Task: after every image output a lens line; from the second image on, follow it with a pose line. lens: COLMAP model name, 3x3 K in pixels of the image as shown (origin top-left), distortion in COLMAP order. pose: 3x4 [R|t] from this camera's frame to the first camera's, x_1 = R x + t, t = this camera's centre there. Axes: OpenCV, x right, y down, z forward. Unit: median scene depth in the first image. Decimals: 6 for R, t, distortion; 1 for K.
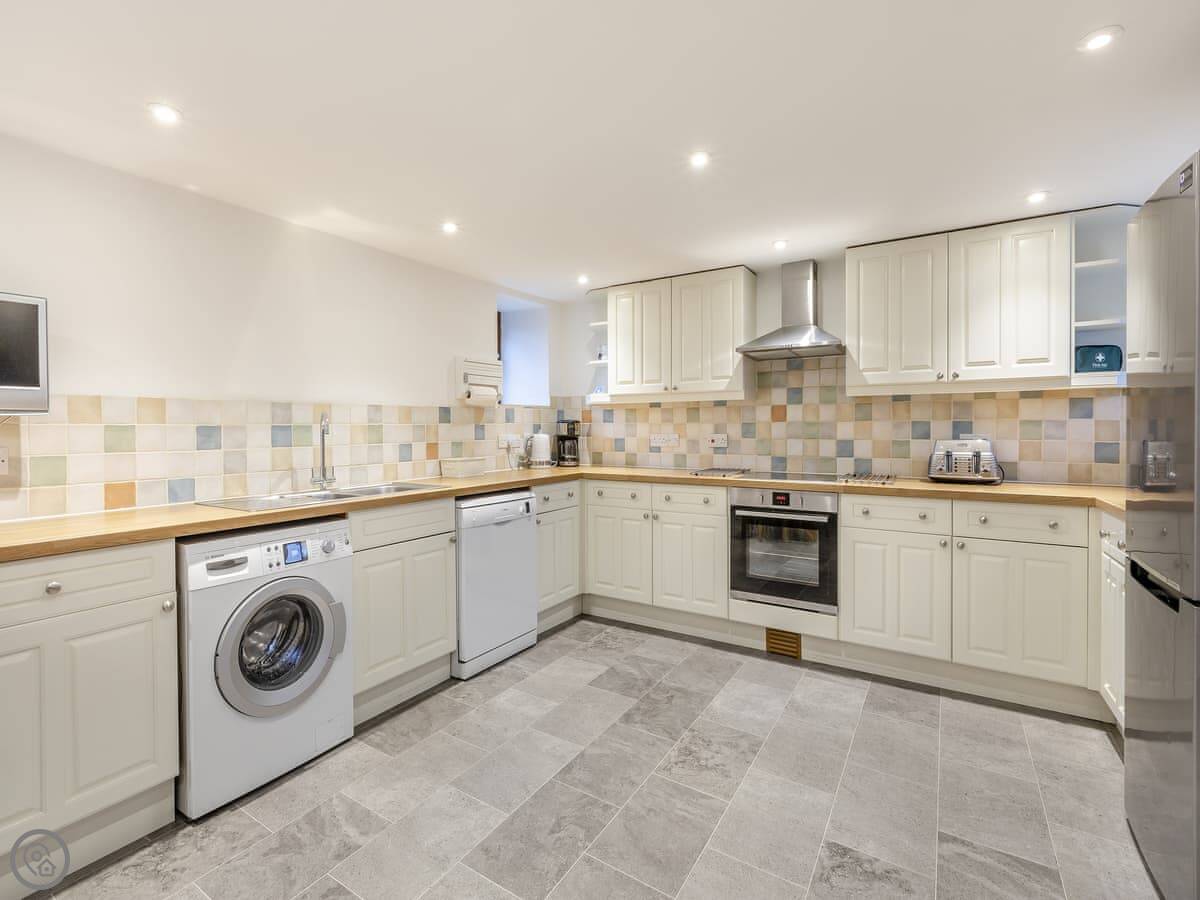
lens RADIAL K [[549.4, 0, 594.9], [0, 549.4, 437.5], [0, 0, 1]] dist [0.002476, 0.000486]
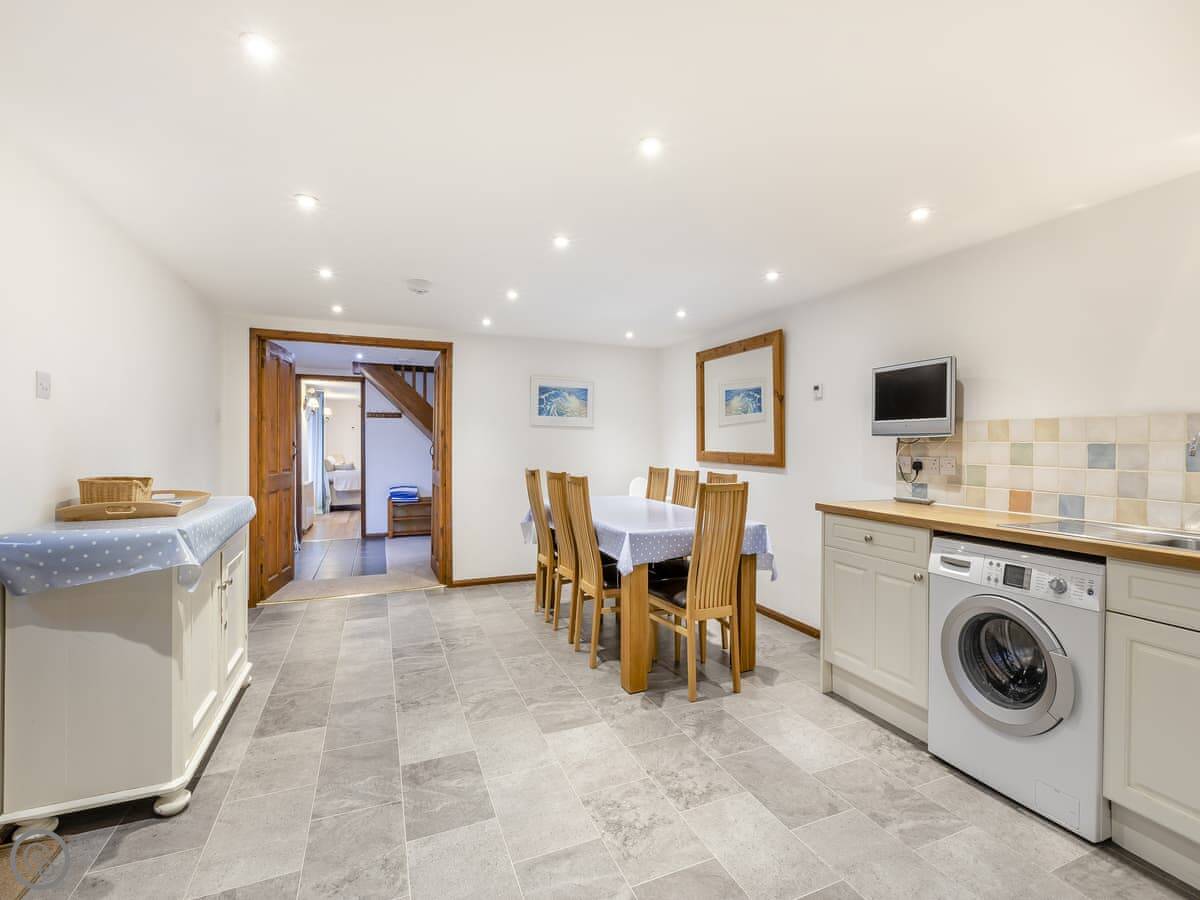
lens RADIAL K [[549.4, 0, 598.1], [0, 549.4, 448.4], [0, 0, 1]] dist [0.002476, 0.000486]
pose [[-0.579250, 0.013383, -0.815040, 0.658382], [-0.012238, 0.999610, 0.025111, -0.029841], [0.815058, 0.024520, -0.578860, 0.957804]]
